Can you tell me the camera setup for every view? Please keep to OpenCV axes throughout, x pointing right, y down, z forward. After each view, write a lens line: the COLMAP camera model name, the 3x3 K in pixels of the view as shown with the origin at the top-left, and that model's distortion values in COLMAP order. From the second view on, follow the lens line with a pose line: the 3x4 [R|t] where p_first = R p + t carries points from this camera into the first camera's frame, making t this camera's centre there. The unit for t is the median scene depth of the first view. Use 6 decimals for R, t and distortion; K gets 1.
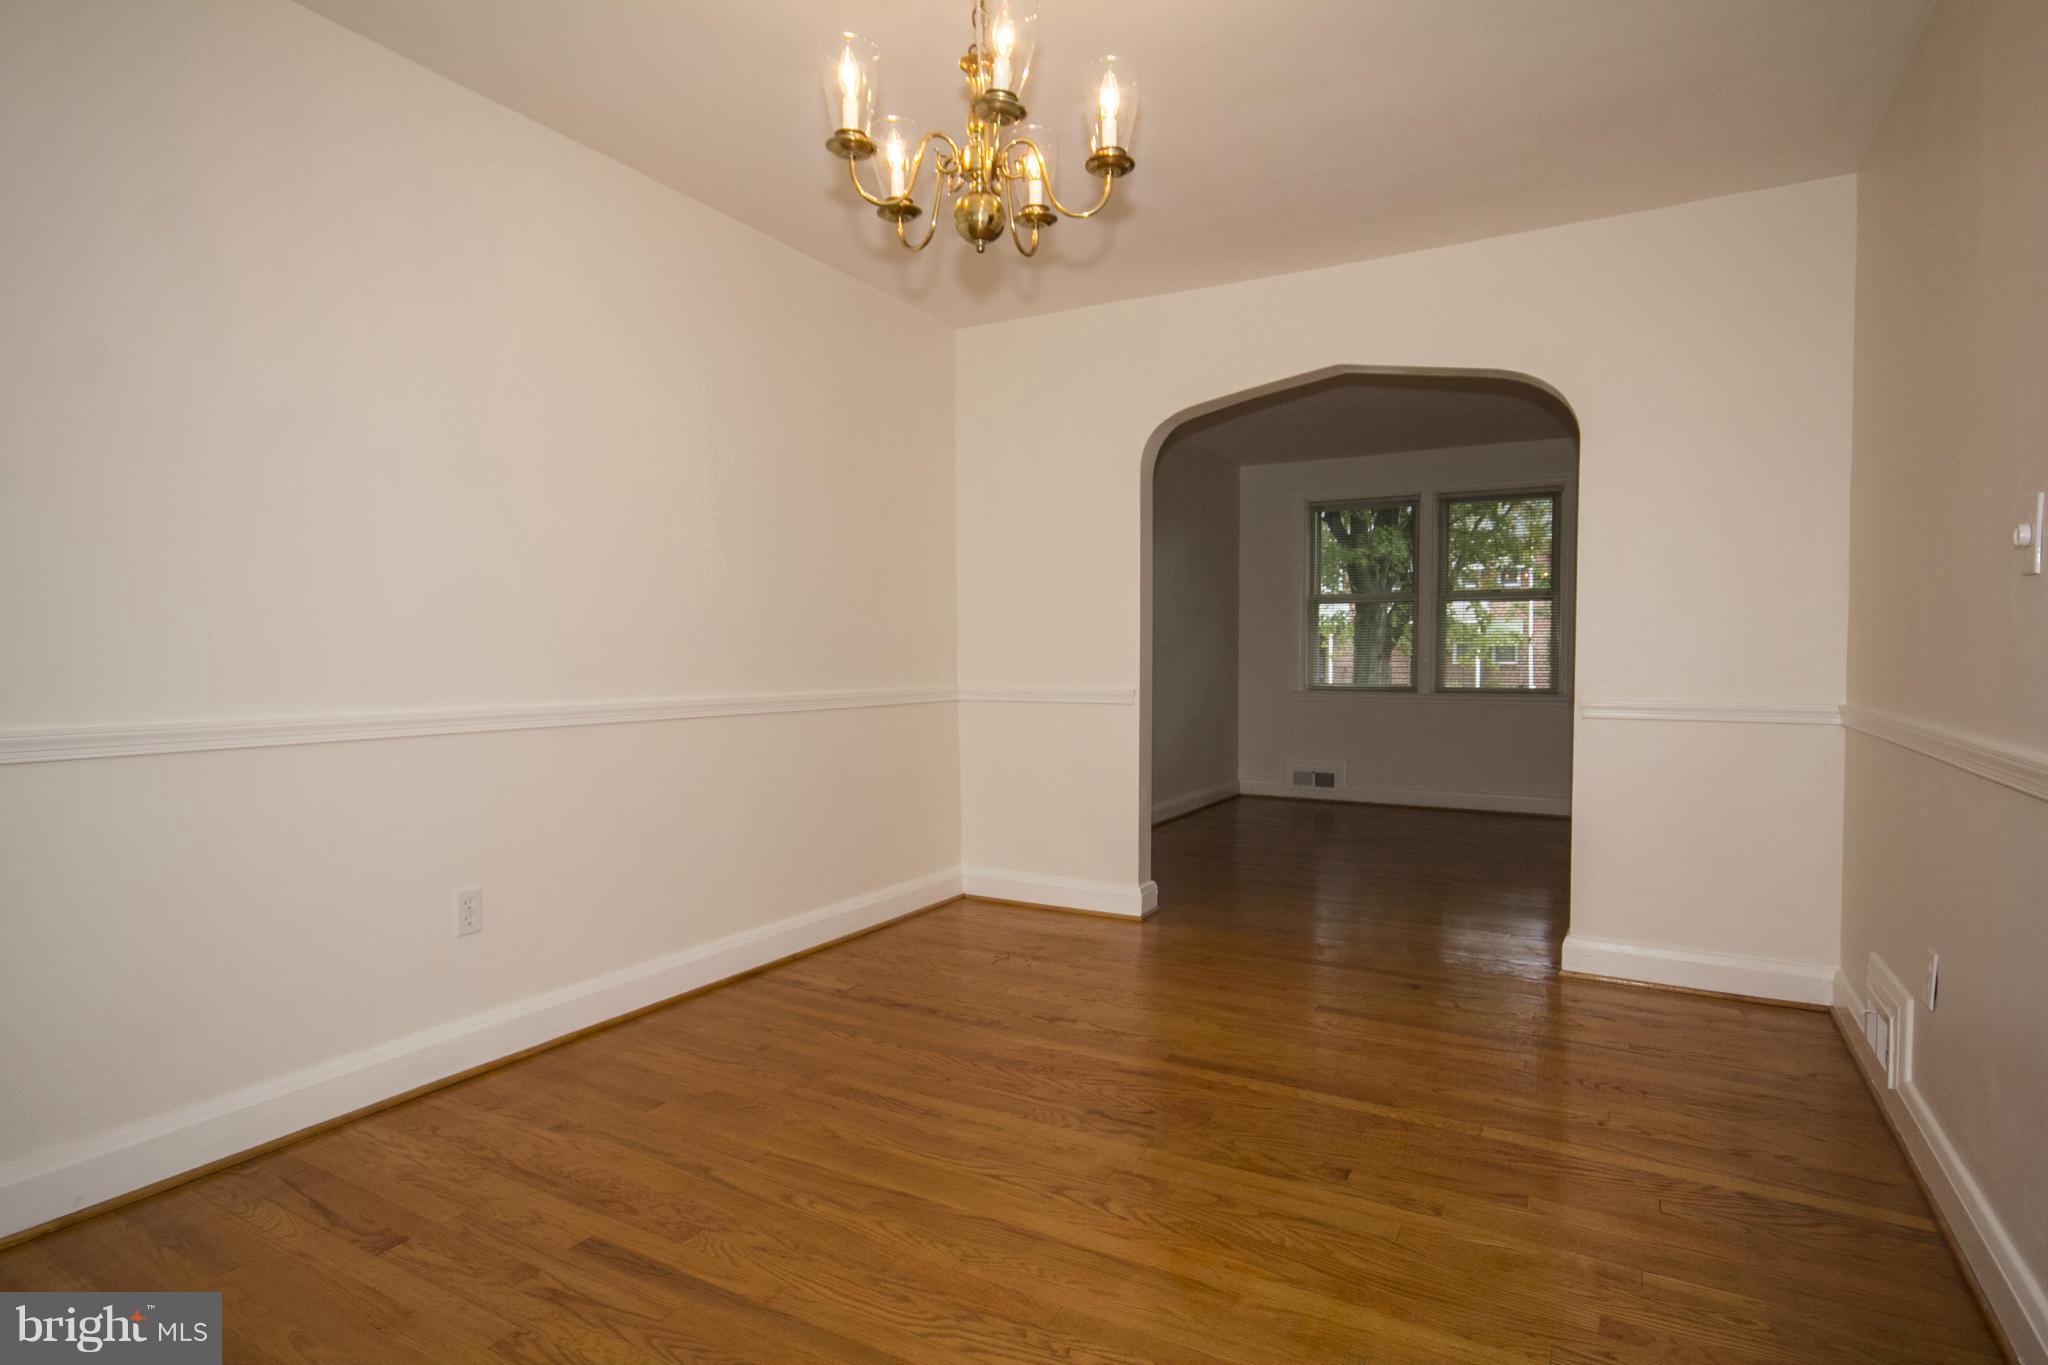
lens RADIAL K [[1086.1, 0, 1024.0], [0, 1086.1, 682.5], [0, 0, 1]] dist [-0.000678, 0.000885]
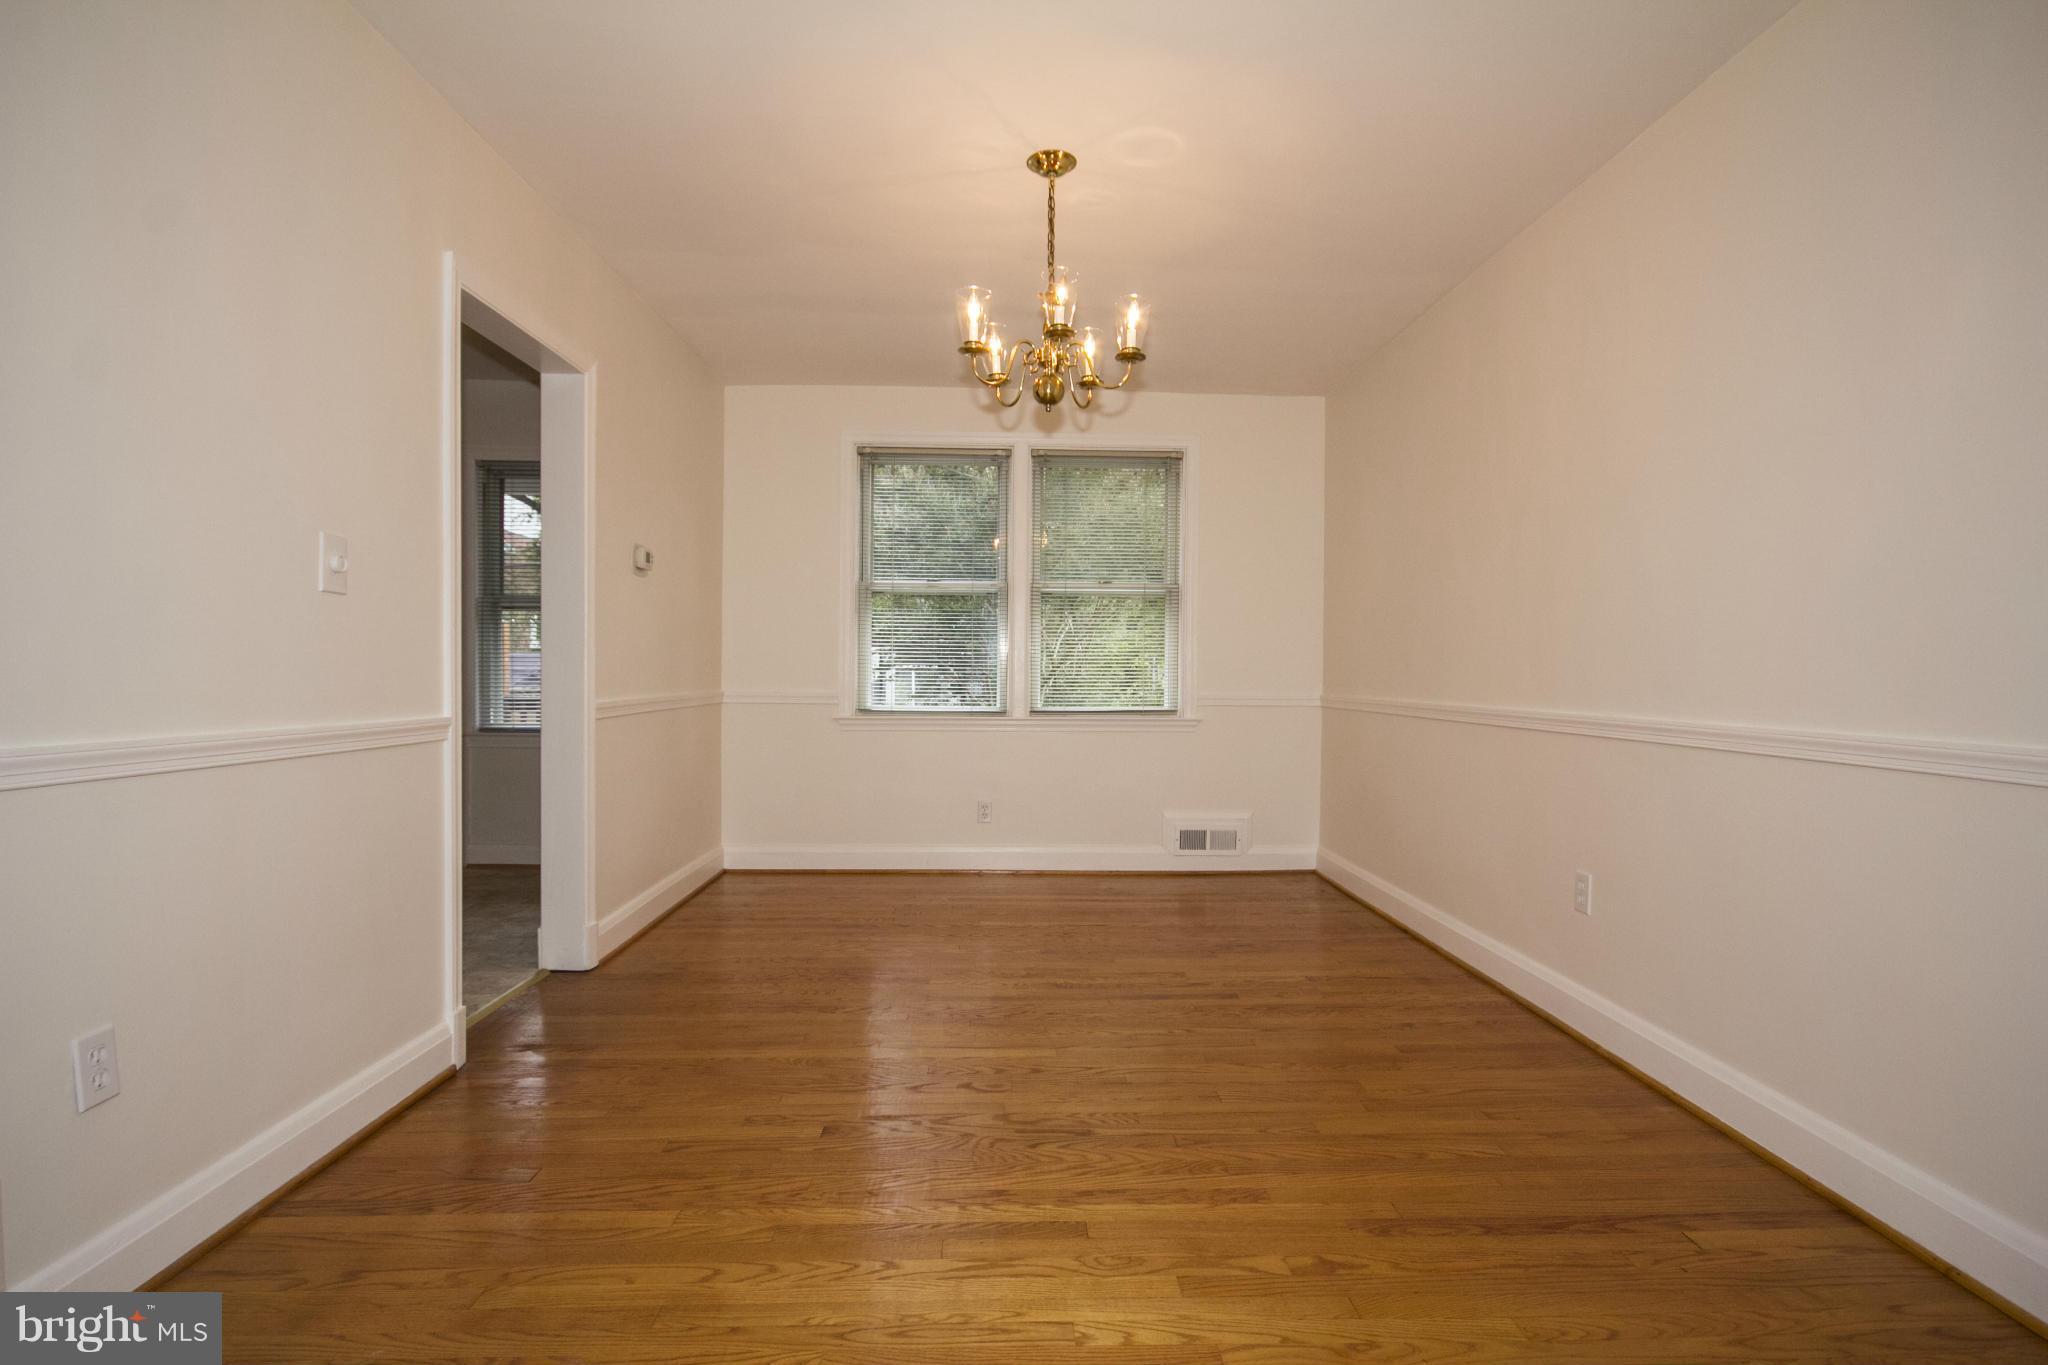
lens RADIAL K [[1004.9, 0, 1024.0], [0, 1004.9, 682.5], [0, 0, 1]] dist [-0.002247, -0.000521]
pose [[-0.861974, -0.001255, -0.506950, 0.547581], [-0.017676, 0.999463, 0.027579, -0.026326], [0.506643, 0.032733, -0.861534, 1.681118]]
